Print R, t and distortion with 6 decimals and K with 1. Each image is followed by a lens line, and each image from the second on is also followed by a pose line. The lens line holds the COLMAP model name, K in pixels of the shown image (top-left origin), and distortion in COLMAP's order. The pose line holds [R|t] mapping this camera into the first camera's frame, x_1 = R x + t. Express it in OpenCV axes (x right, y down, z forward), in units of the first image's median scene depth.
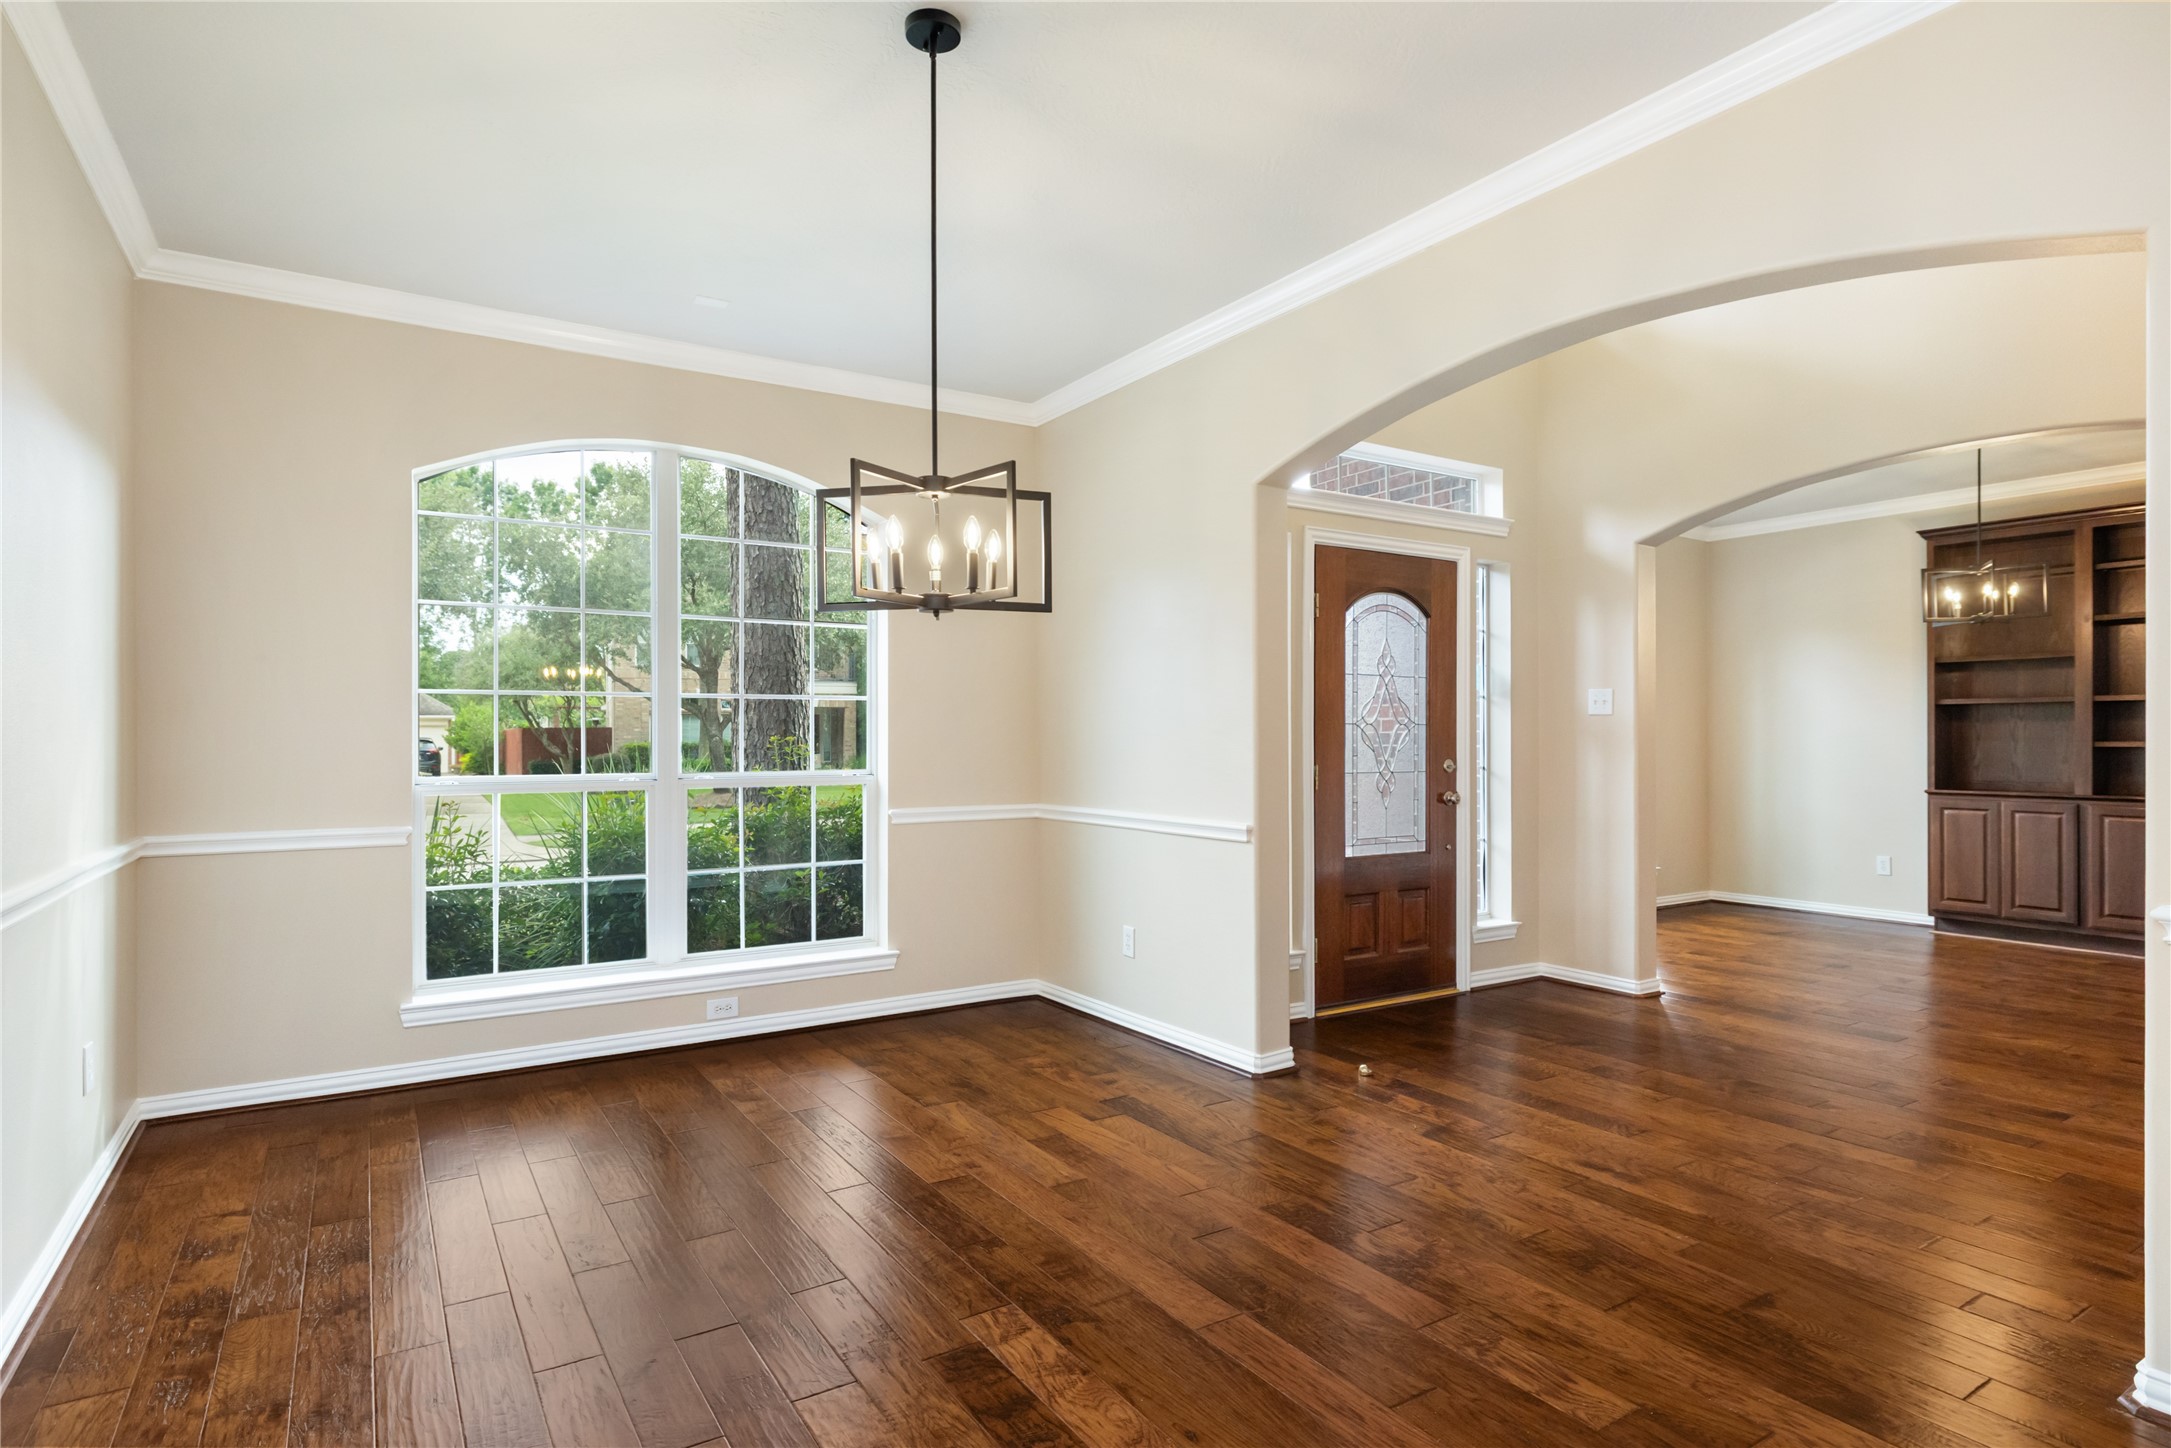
lens RADIAL K [[1154.8, 0, 1082.7], [0, 1154.8, 733.3], [0, 0, 1]] dist [0.000685, 0.000008]
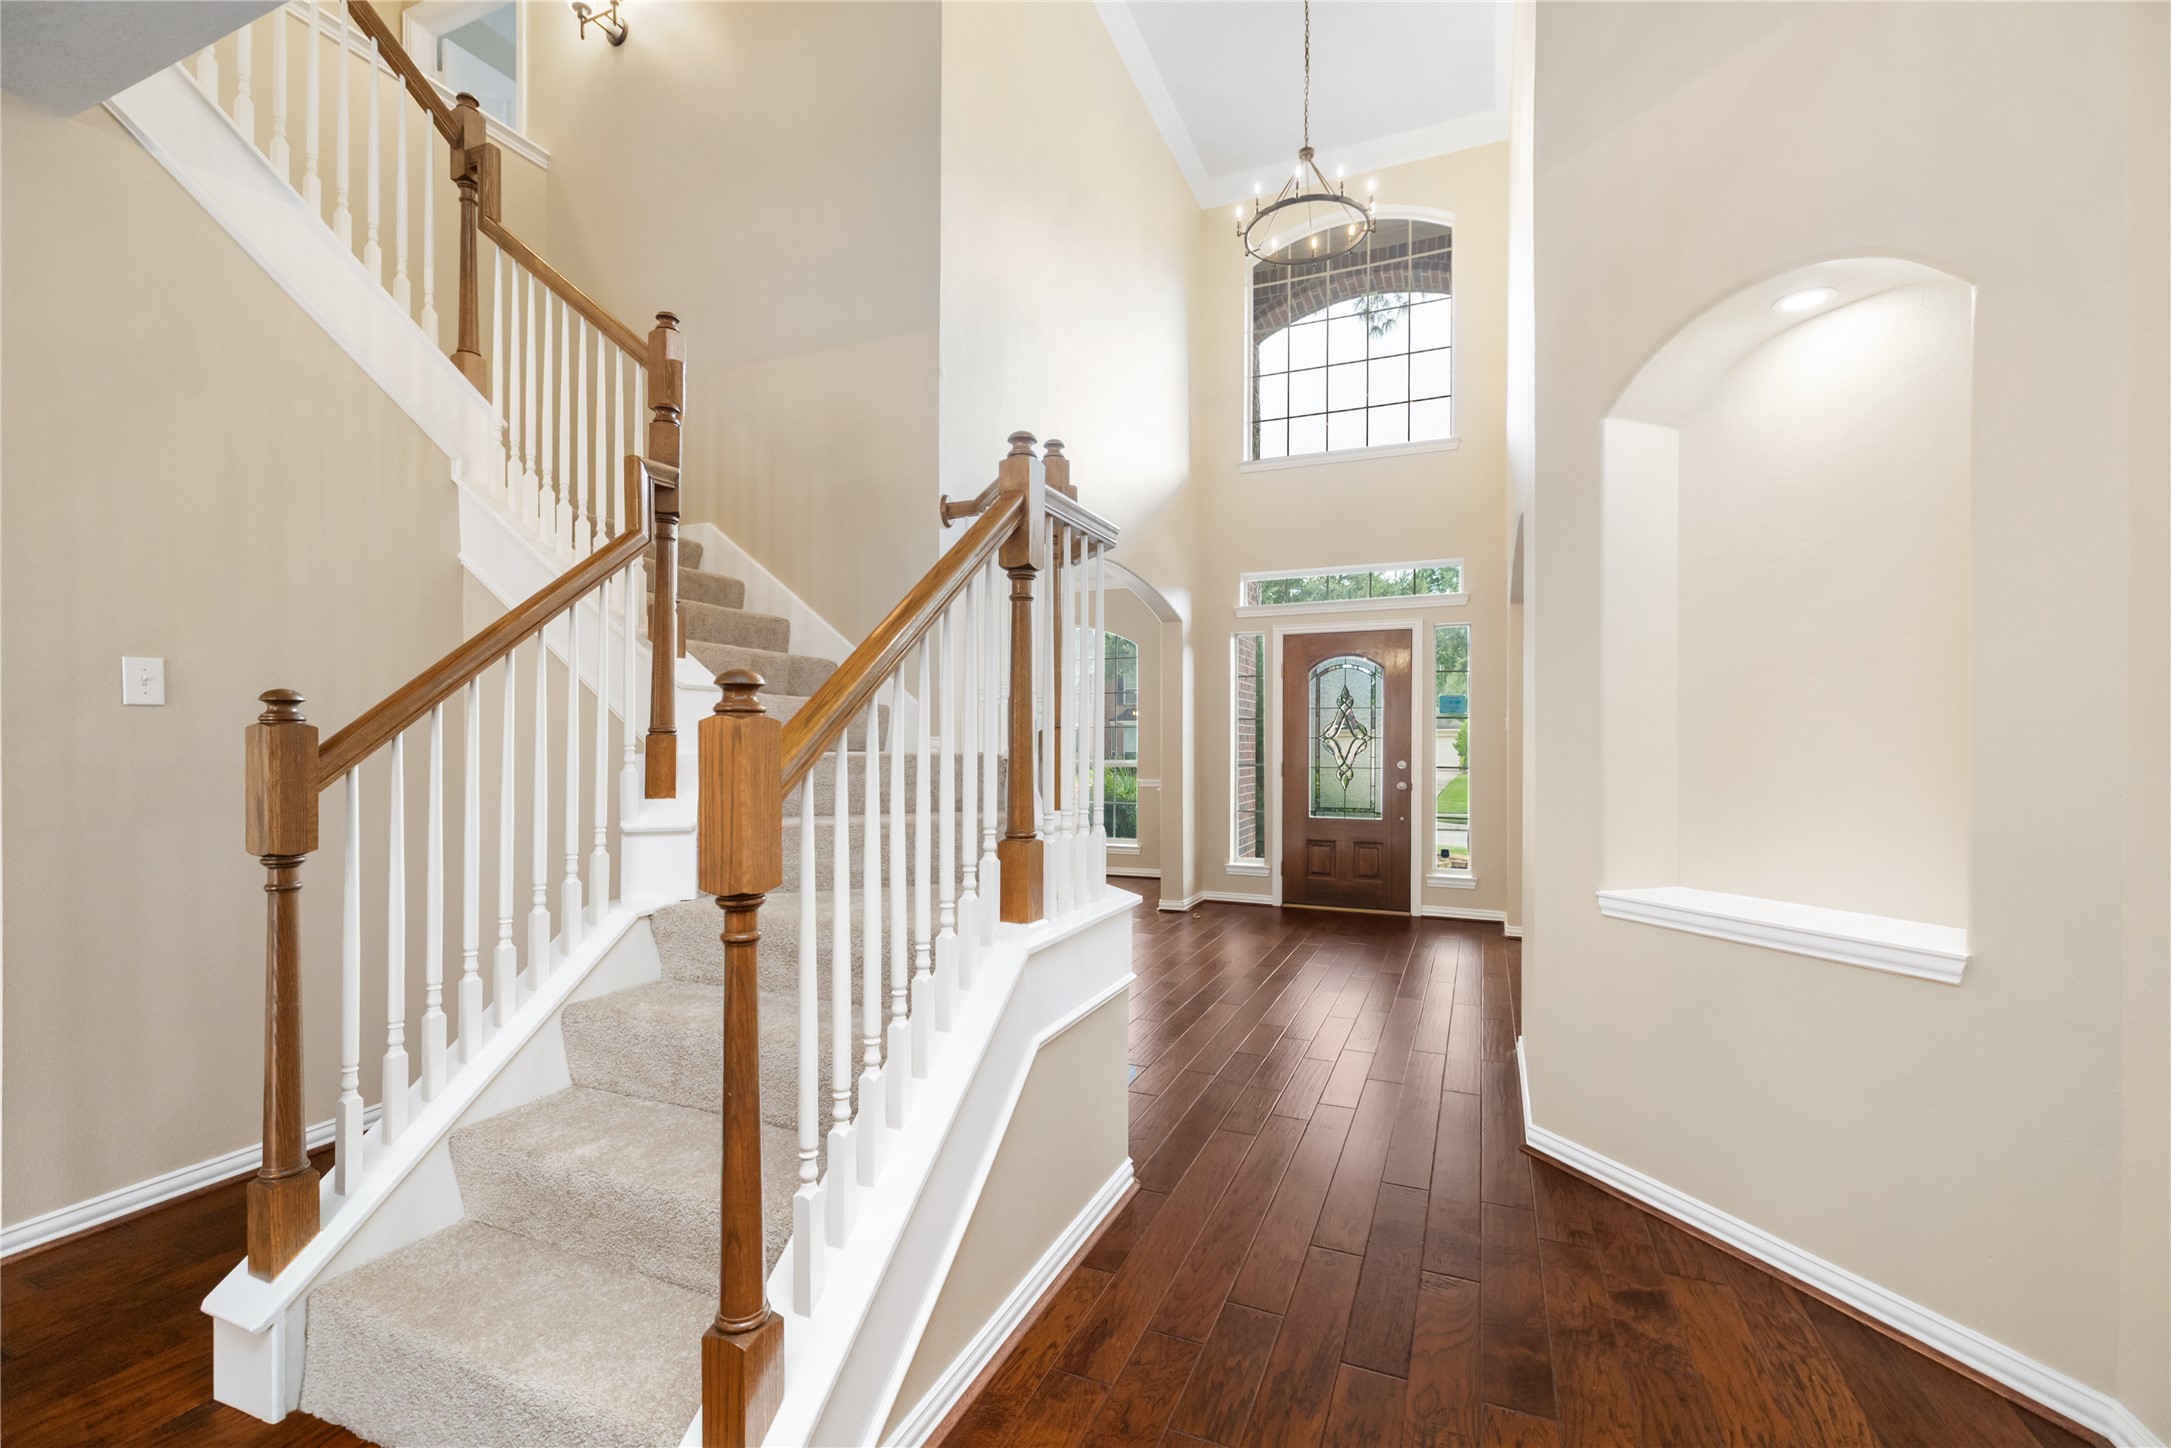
lens RADIAL K [[917.1, 0, 1093.5], [0, 917.1, 737.4], [0, 0, 1]] dist [0.001698, -0.000444]
pose [[0.561981, -0.004058, -0.827140, 1.636055], [0.008548, 0.999963, 0.000902, -0.019269], [0.827106, -0.007578, 0.561995, -0.019481]]
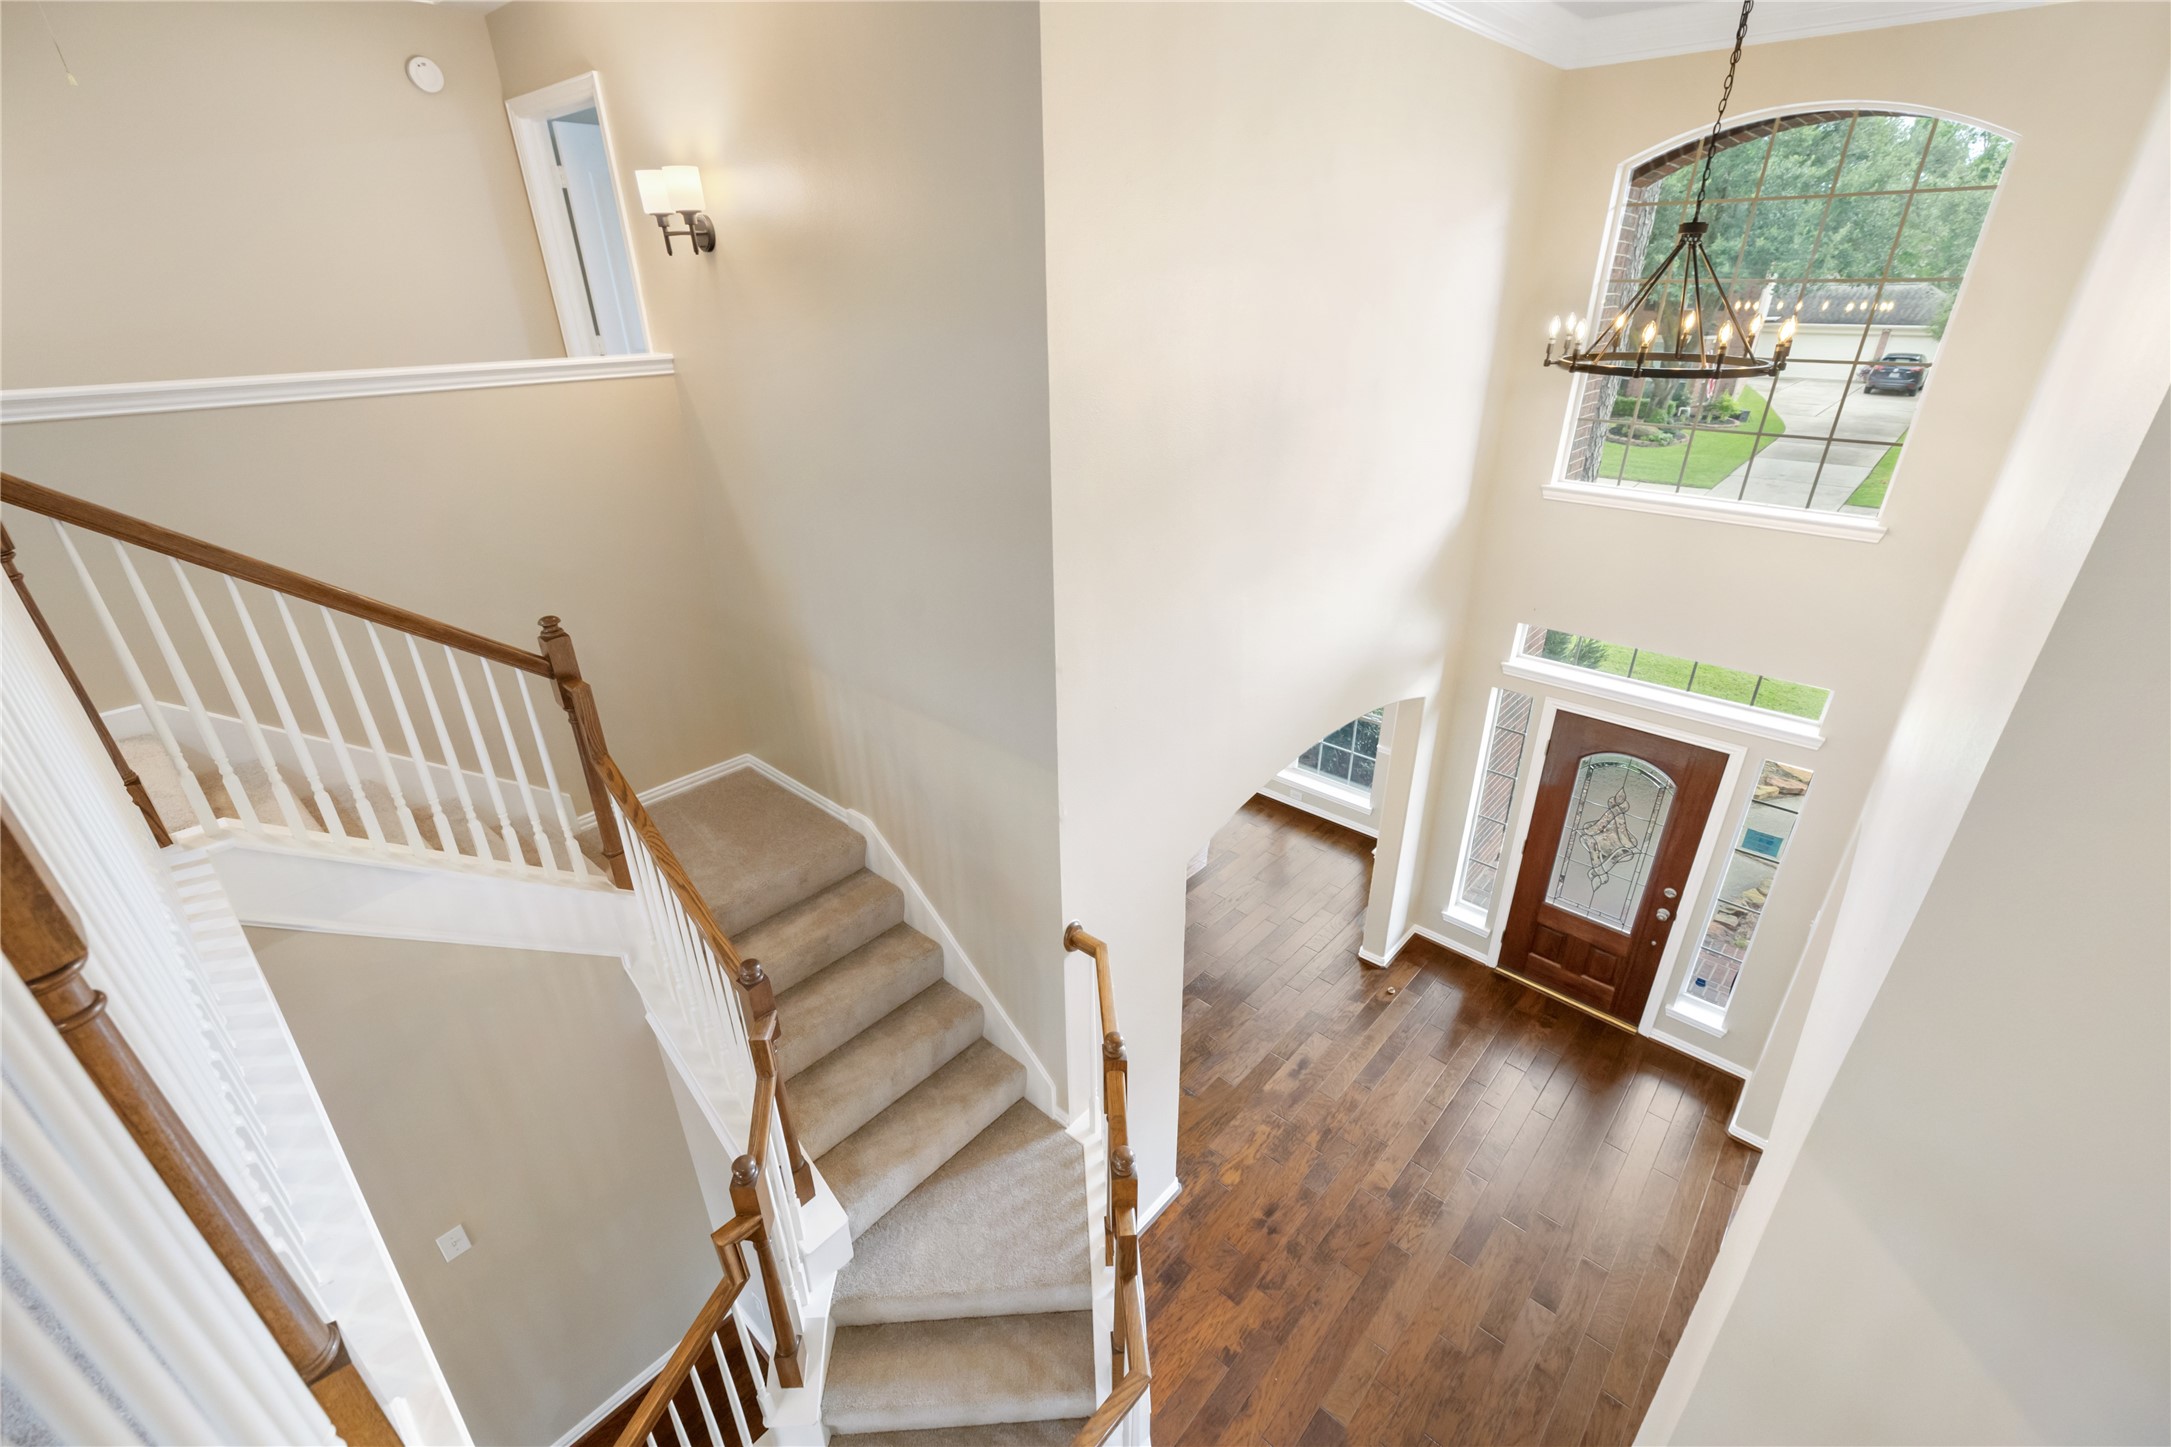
lens RADIAL K [[917.1, 0, 1091.1], [0, 917.1, 732.9], [0, 0, 1]] dist [0.001698, -0.000444]
pose [[0.258641, 0.424551, -0.867676, 1.449378], [0.021308, 0.895514, 0.444524, -0.905078], [0.965738, -0.133461, 0.222571, 0.258396]]
